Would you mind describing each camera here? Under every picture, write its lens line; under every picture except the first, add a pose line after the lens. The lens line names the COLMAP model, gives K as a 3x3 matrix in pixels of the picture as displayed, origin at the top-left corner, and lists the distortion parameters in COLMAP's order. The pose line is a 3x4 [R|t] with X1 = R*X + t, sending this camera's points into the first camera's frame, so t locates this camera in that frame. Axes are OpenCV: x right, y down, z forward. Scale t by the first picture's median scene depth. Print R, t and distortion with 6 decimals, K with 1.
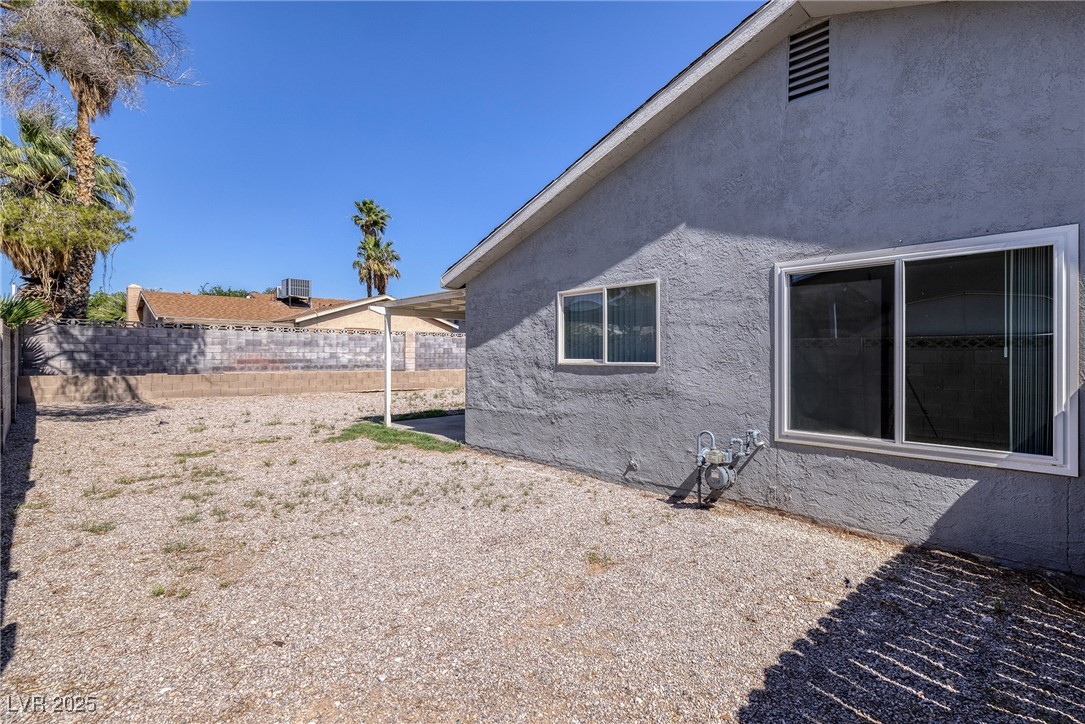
lens RADIAL K [[510.0, 0, 561.8], [0, 510.0, 356.5], [0, 0, 1]] dist [0.000451, -0.000037]
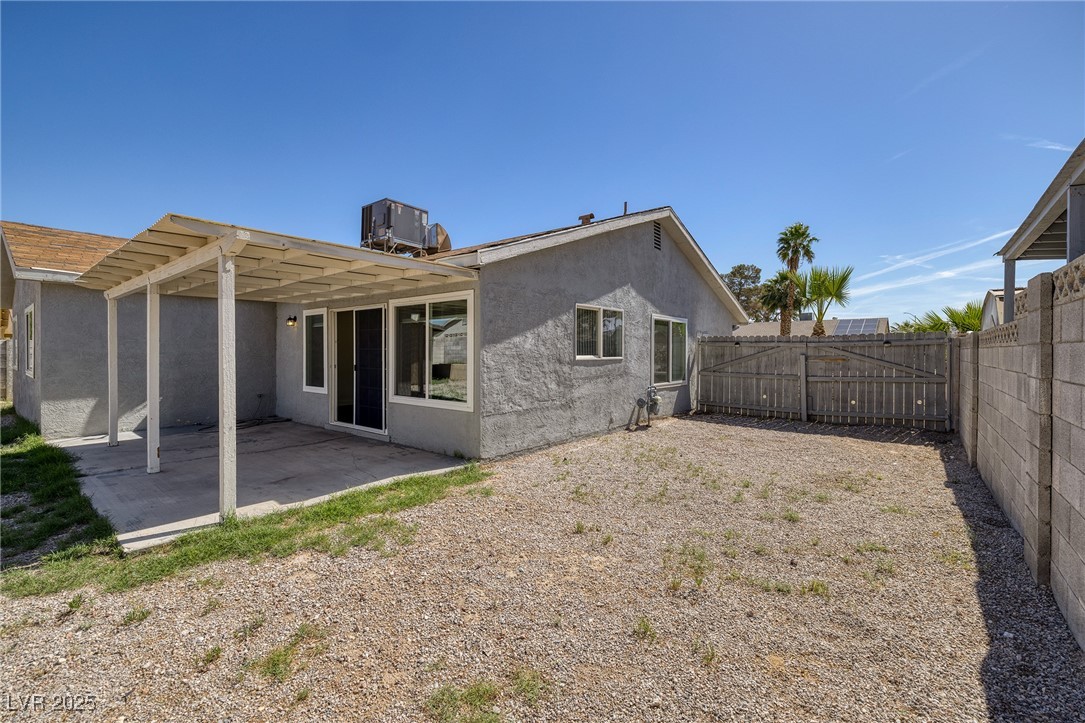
lens RADIAL K [[470.2, 0, 543.4], [0, 470.2, 350.0], [0, 0, 1]] dist [0.001357, 0.000310]
pose [[-0.114959, 0.002453, 0.993367, -0.473727], [-0.001492, 0.999995, -0.002642, -0.002617], [-0.993369, -0.001786, -0.114955, 0.491573]]
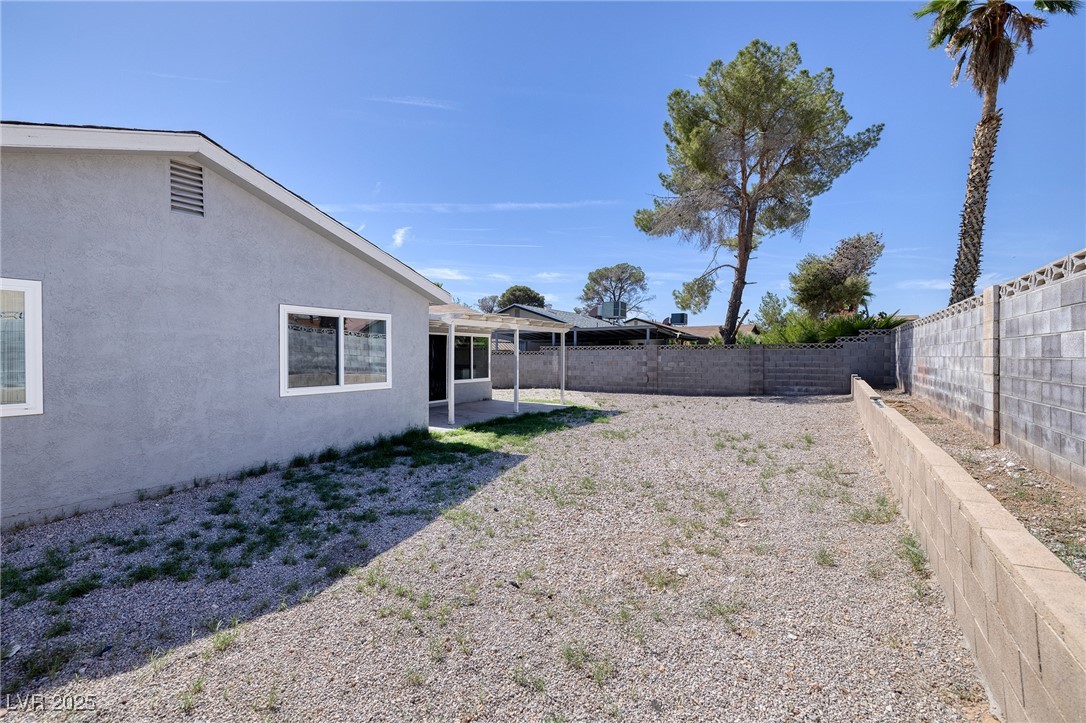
lens RADIAL K [[467.5, 0, 543.0], [0, 467.5, 361.5], [0, 0, 1]] dist [0.000897, 0.000213]
pose [[-0.972384, 0.002221, -0.233375, 0.028414], [-0.002099, 0.999831, 0.018262, -0.011752], [0.233376, 0.018248, -0.972215, 1.486428]]
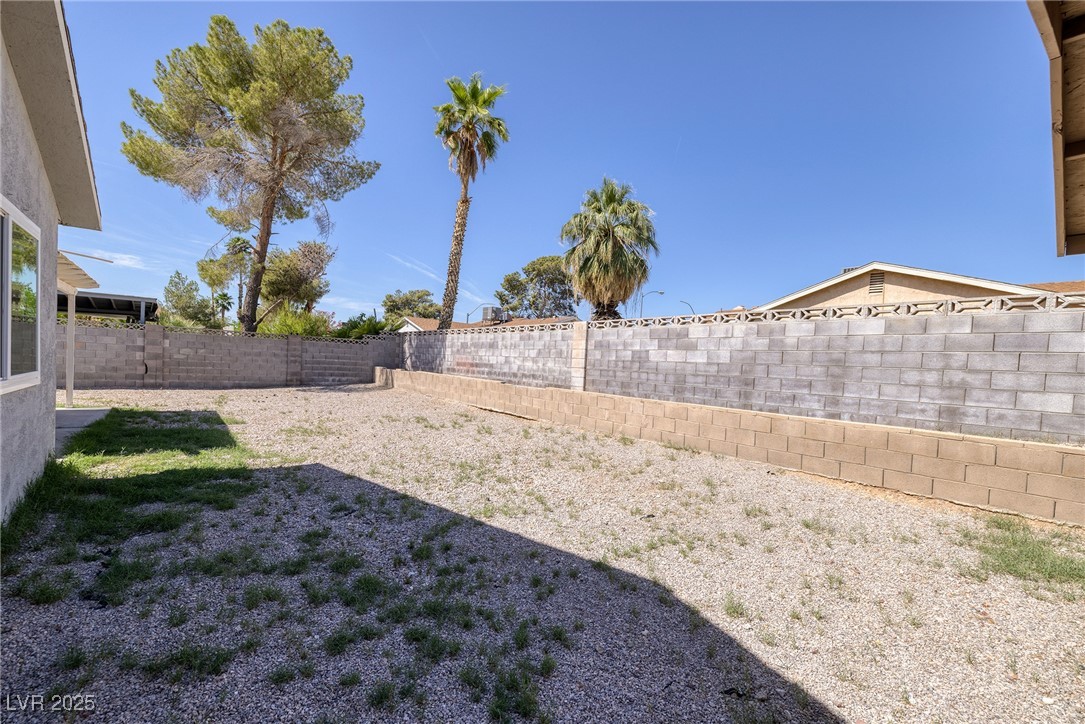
lens RADIAL K [[465.0, 0, 532.7], [0, 465.0, 381.6], [0, 0, 1]] dist [0.000640, 0.000198]
pose [[-0.118190, 0.030500, -0.992523, 0.282825], [-0.056561, 0.997699, 0.037394, 0.002106], [0.991379, 0.060557, -0.116193, 1.239333]]
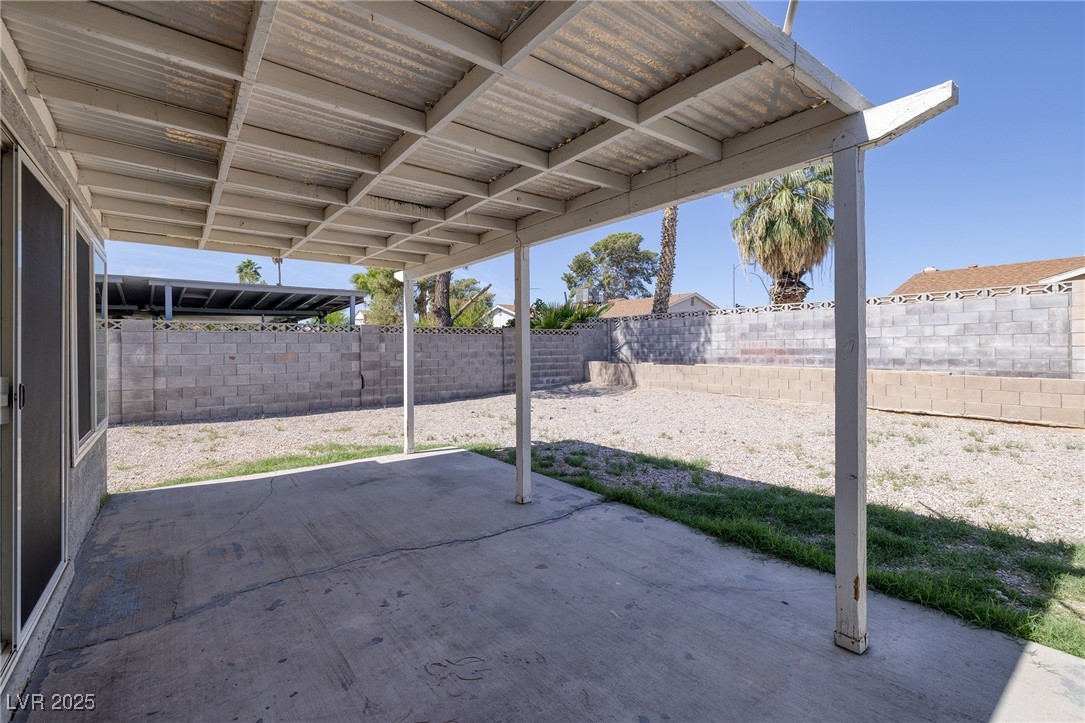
lens RADIAL K [[470.2, 0, 543.4], [0, 470.2, 350.0], [0, 0, 1]] dist [0.001357, 0.000310]
pose [[-0.122548, 0.002017, -0.992461, 0.144672], [0.003507, 0.999993, 0.001599, 0.004910], [0.992456, -0.003285, -0.122554, 0.762250]]
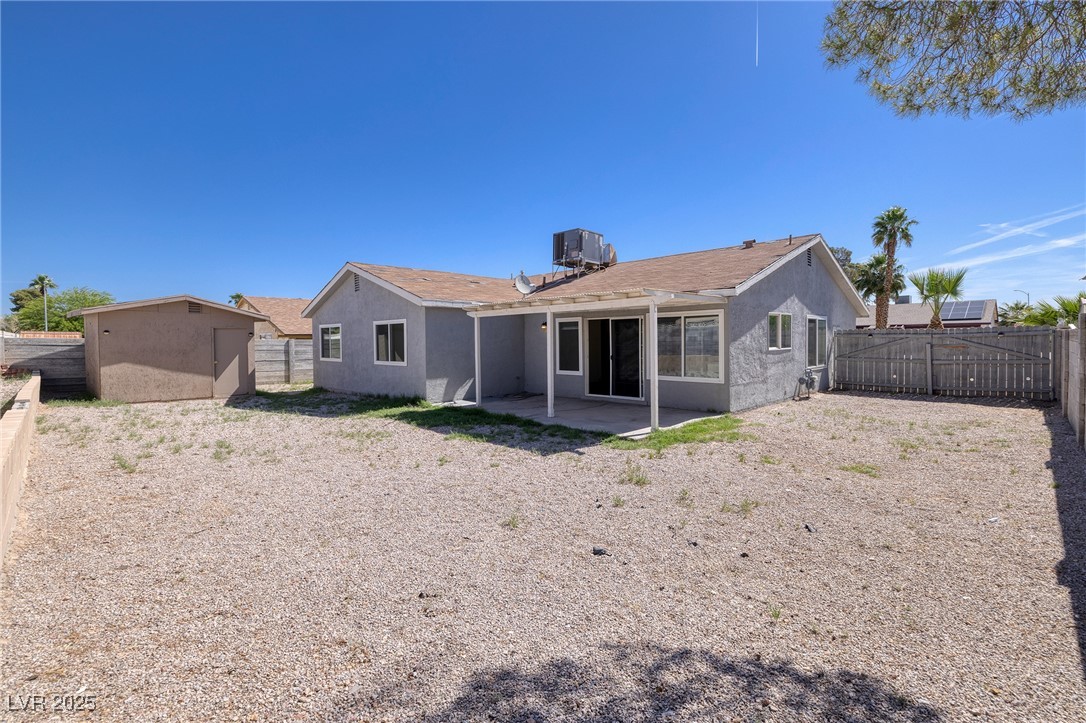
lens RADIAL K [[488.9, 0, 539.2], [0, 488.9, 346.8], [0, 0, 1]] dist [0.002600, 0.000802]
pose [[0.000241, -0.015958, 0.999873, -0.737416], [0.013913, 0.999776, 0.015953, -0.015838], [-0.999903, 0.013907, 0.000463, 0.748364]]
